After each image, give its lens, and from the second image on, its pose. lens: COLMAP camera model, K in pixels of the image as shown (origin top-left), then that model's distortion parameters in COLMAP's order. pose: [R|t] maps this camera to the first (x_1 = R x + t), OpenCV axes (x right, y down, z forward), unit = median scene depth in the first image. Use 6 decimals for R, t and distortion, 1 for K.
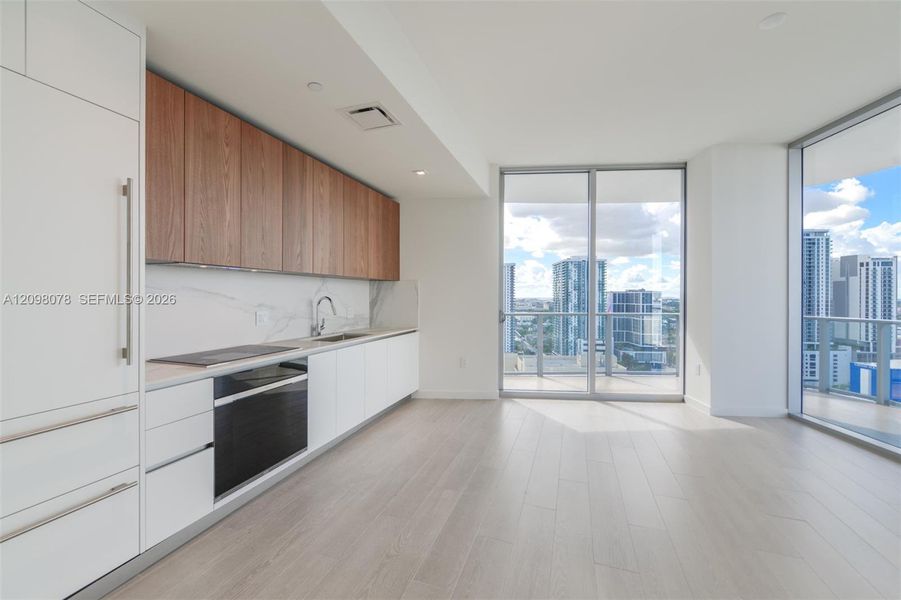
lens RADIAL K [[358.8, 0, 443.6], [0, 358.8, 298.7], [0, 0, 1]] dist [0.000842, -0.002844]
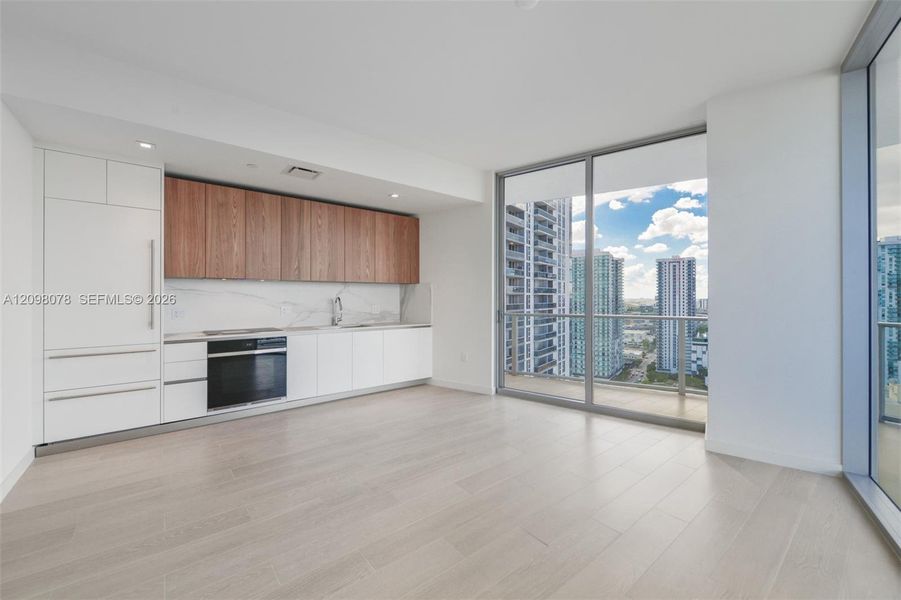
lens RADIAL K [[358.8, 0, 447.4], [0, 358.8, 295.3], [0, 0, 1]] dist [0.000842, -0.002844]
pose [[0.850663, -0.003592, -0.525699, 0.802716], [-0.002567, 0.999936, -0.010986, 0.002899], [0.525705, 0.010695, 0.850600, 0.060400]]
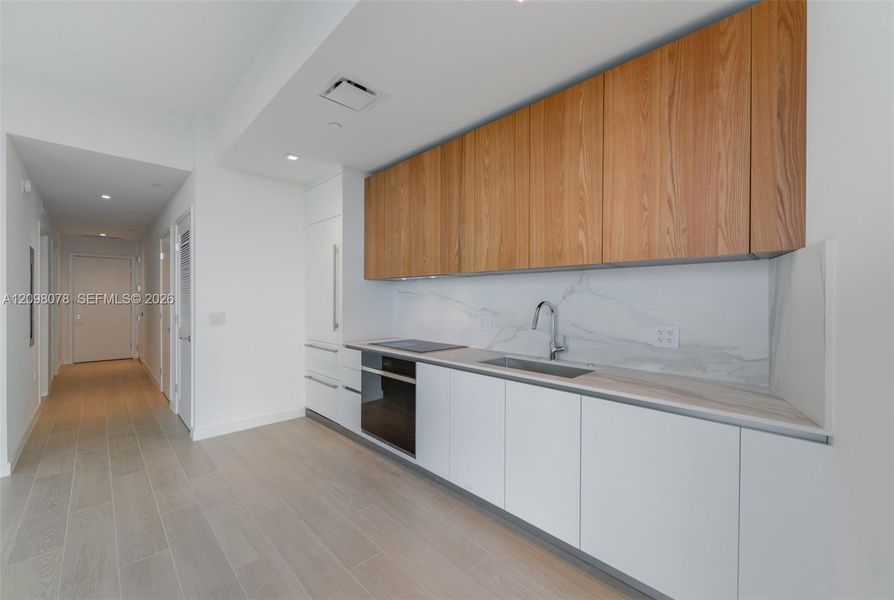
lens RADIAL K [[354.2, 0, 440.1], [0, 354.2, 300.3], [0, 0, 1]] dist [0.001002, 0.000300]
pose [[-0.441944, -0.004302, -0.897032, 0.363500], [-0.014183, 0.999897, 0.002192, -0.006098], [0.896931, 0.013692, -0.441959, 1.201049]]
